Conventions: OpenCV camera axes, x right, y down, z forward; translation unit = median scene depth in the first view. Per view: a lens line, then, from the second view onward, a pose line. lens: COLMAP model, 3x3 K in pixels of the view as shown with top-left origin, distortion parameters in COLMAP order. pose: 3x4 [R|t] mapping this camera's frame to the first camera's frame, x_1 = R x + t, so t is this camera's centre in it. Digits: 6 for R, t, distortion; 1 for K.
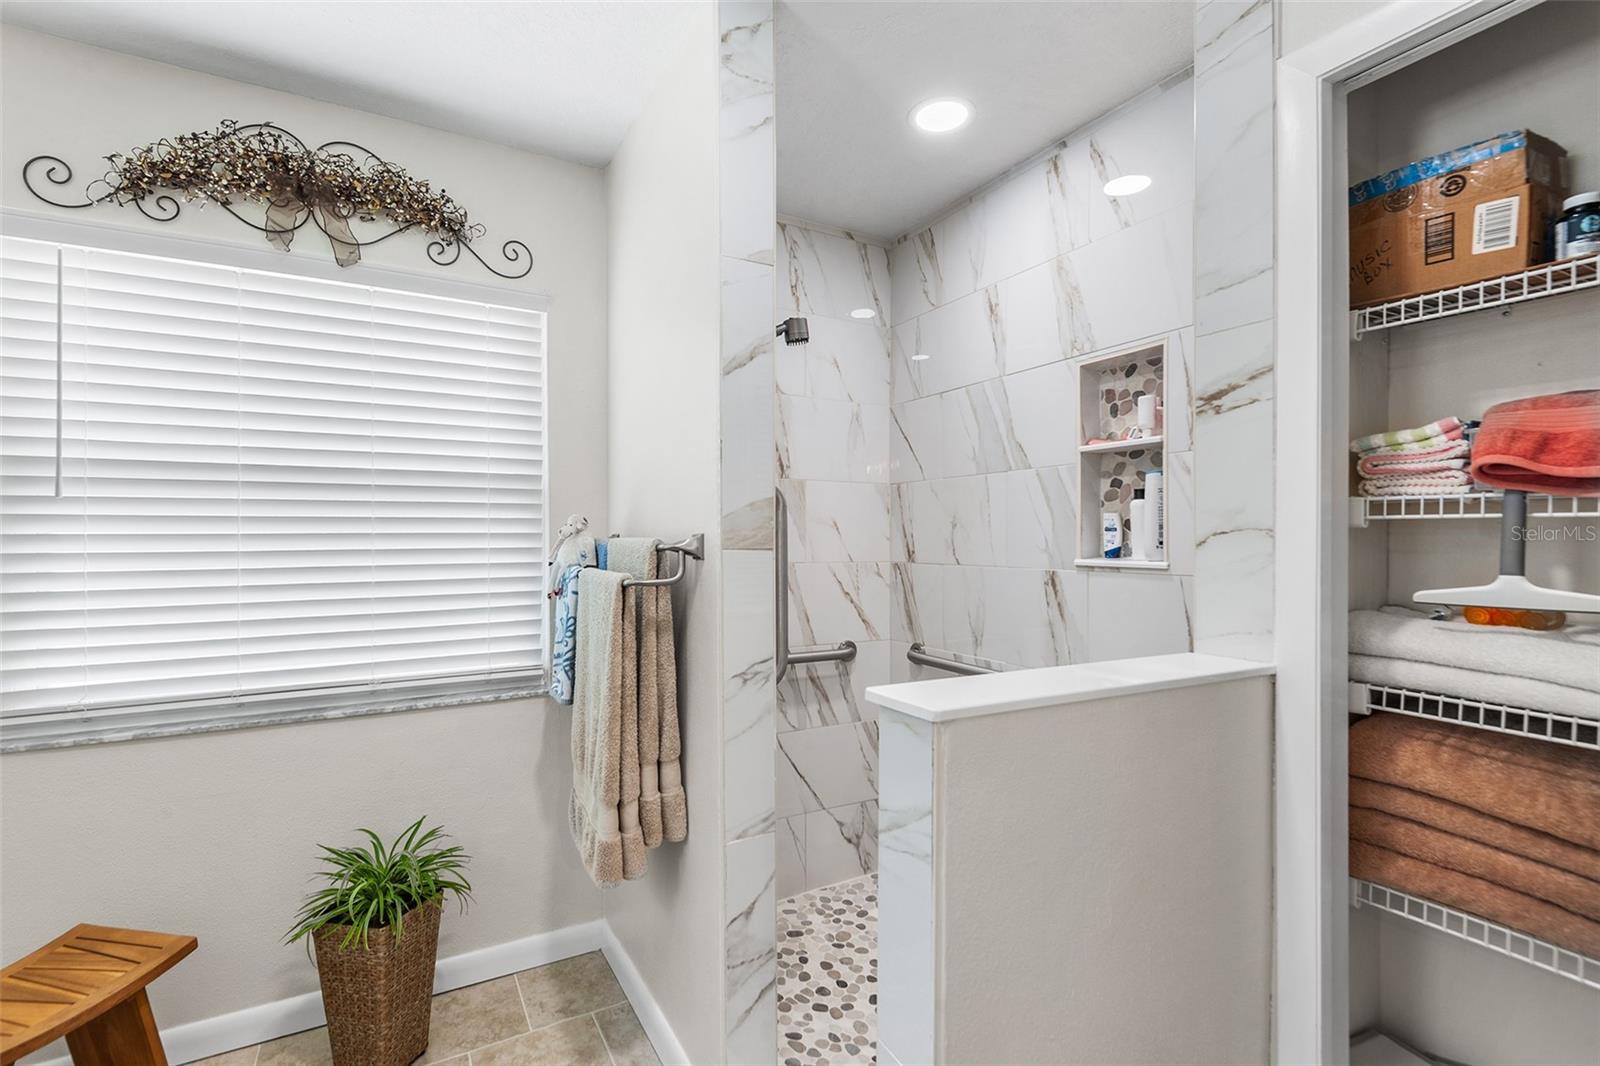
lens RADIAL K [[722.8, 0, 796.0], [0, 722.8, 538.2], [0, 0, 1]] dist [0.018187, -0.008530]
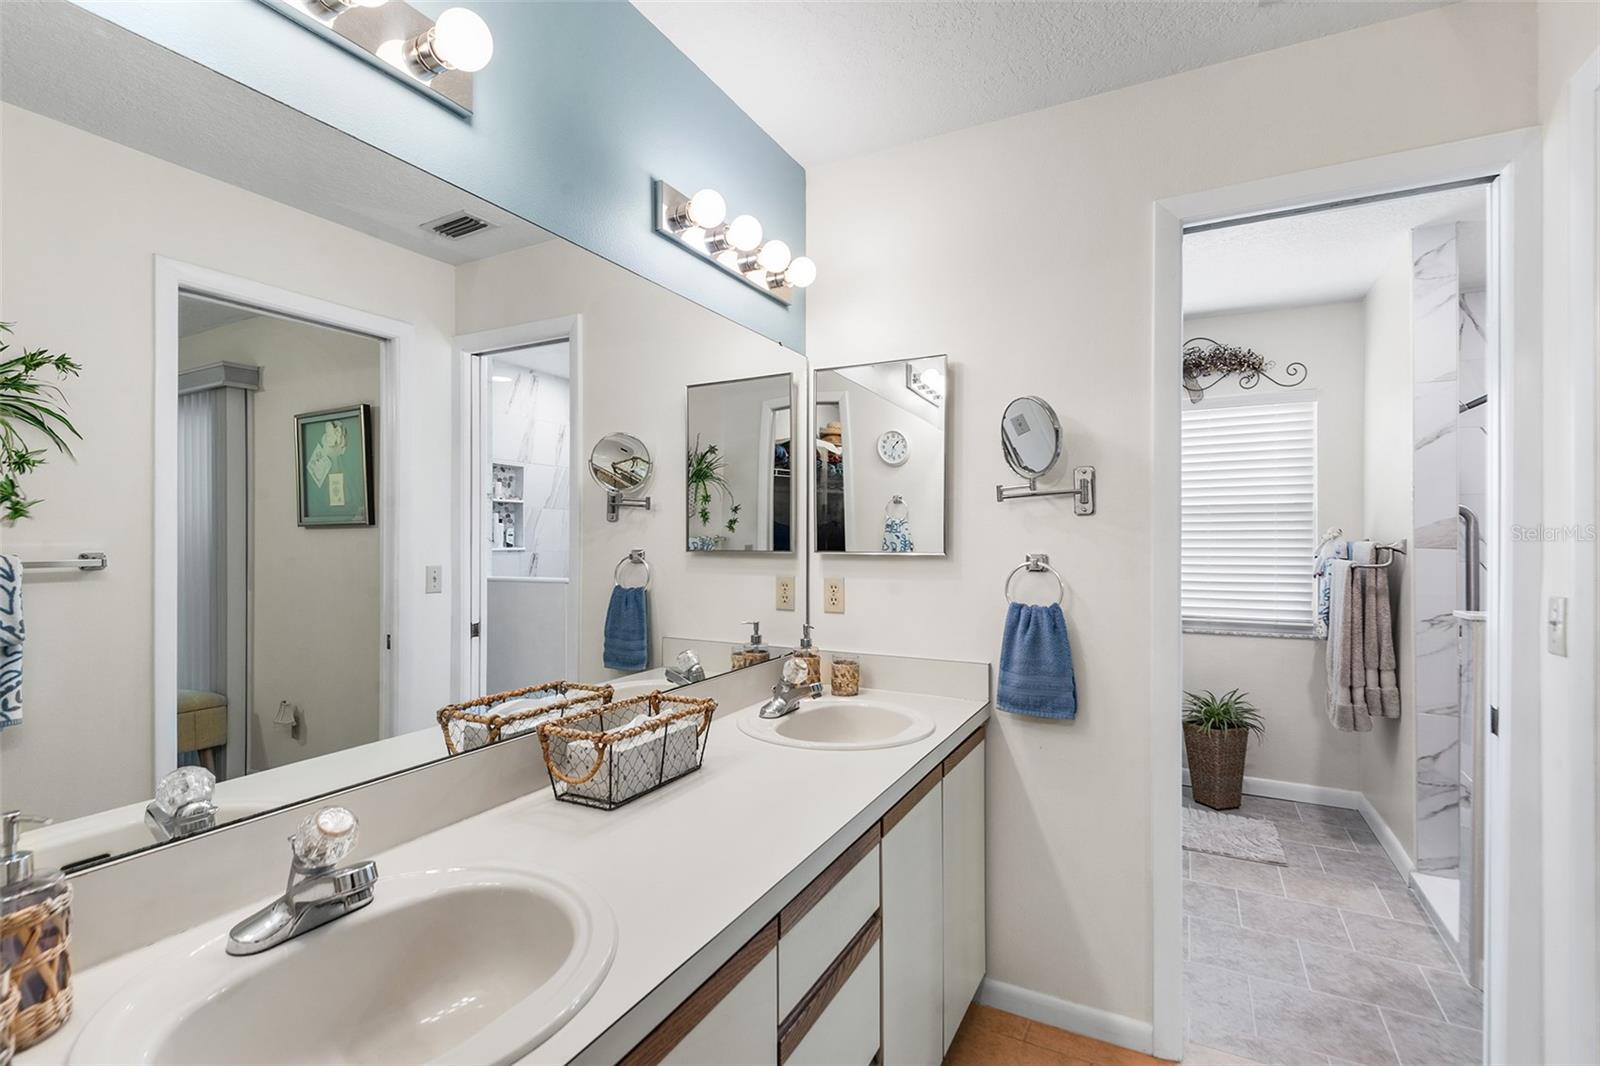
lens RADIAL K [[722.8, 0, 798.2], [0, 722.8, 539.7], [0, 0, 1]] dist [0.018187, -0.008530]
pose [[0.534582, 0.000456, -0.845116, 0.540566], [-0.001720, 0.999998, -0.000548, -0.001871], [0.845115, 0.001746, 0.534582, -1.111702]]
